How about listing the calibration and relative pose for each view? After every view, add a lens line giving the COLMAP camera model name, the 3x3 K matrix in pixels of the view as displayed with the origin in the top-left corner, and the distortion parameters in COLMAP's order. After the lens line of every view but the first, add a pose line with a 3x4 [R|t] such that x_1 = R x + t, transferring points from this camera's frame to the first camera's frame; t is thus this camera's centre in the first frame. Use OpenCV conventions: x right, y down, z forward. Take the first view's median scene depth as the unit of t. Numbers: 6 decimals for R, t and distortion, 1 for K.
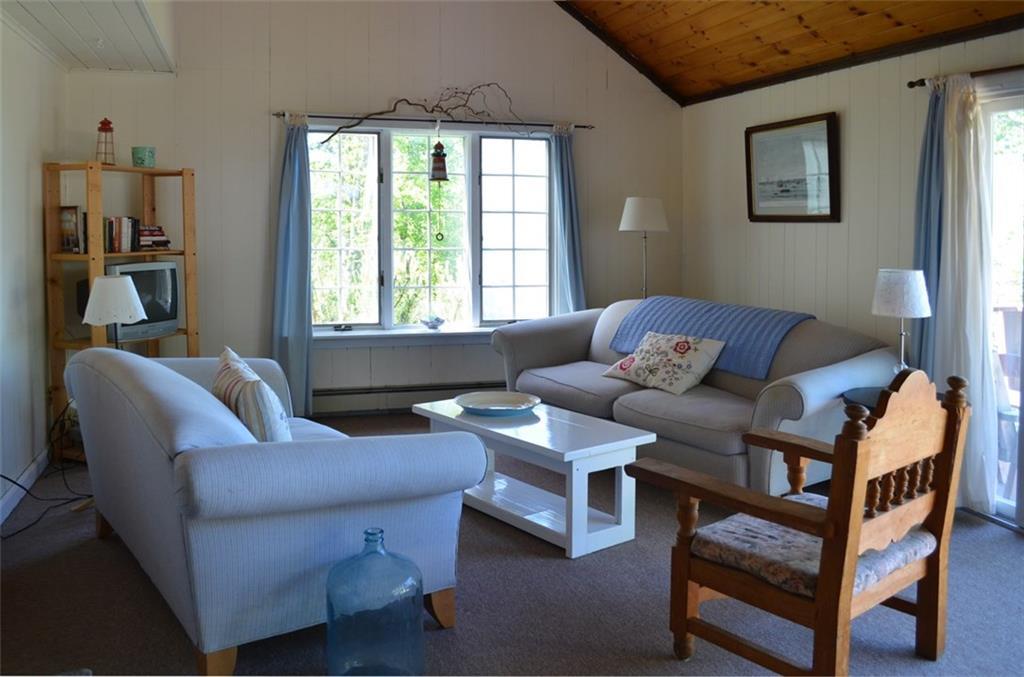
lens RADIAL K [[845.5, 0, 512.0], [0, 845.5, 338.5], [0, 0, 1]] dist [-0.071519, -0.002521]
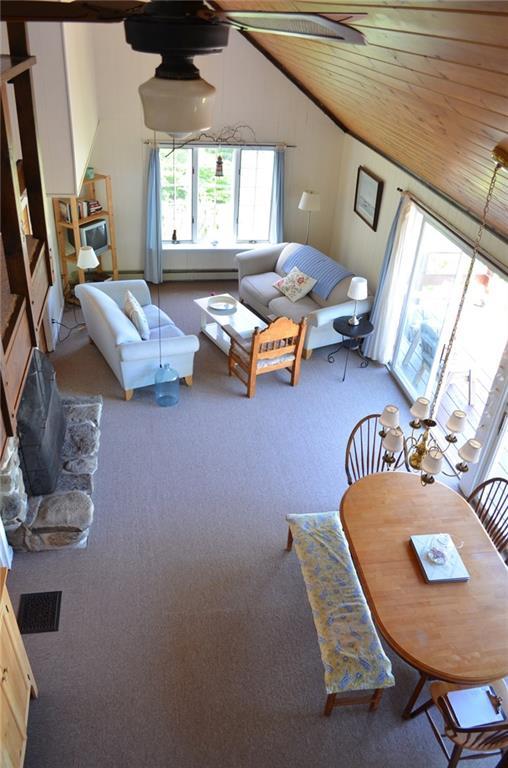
lens RADIAL K [[634.1, 0, 254.0], [0, 634.1, 384.0], [0, 0, 1]] dist [-0.071519, -0.002521]
pose [[0.988798, 0.101179, -0.109730, 0.249419], [-0.044848, 0.902604, 0.428130, -0.427161], [0.142360, -0.418413, 0.897031, -0.710062]]
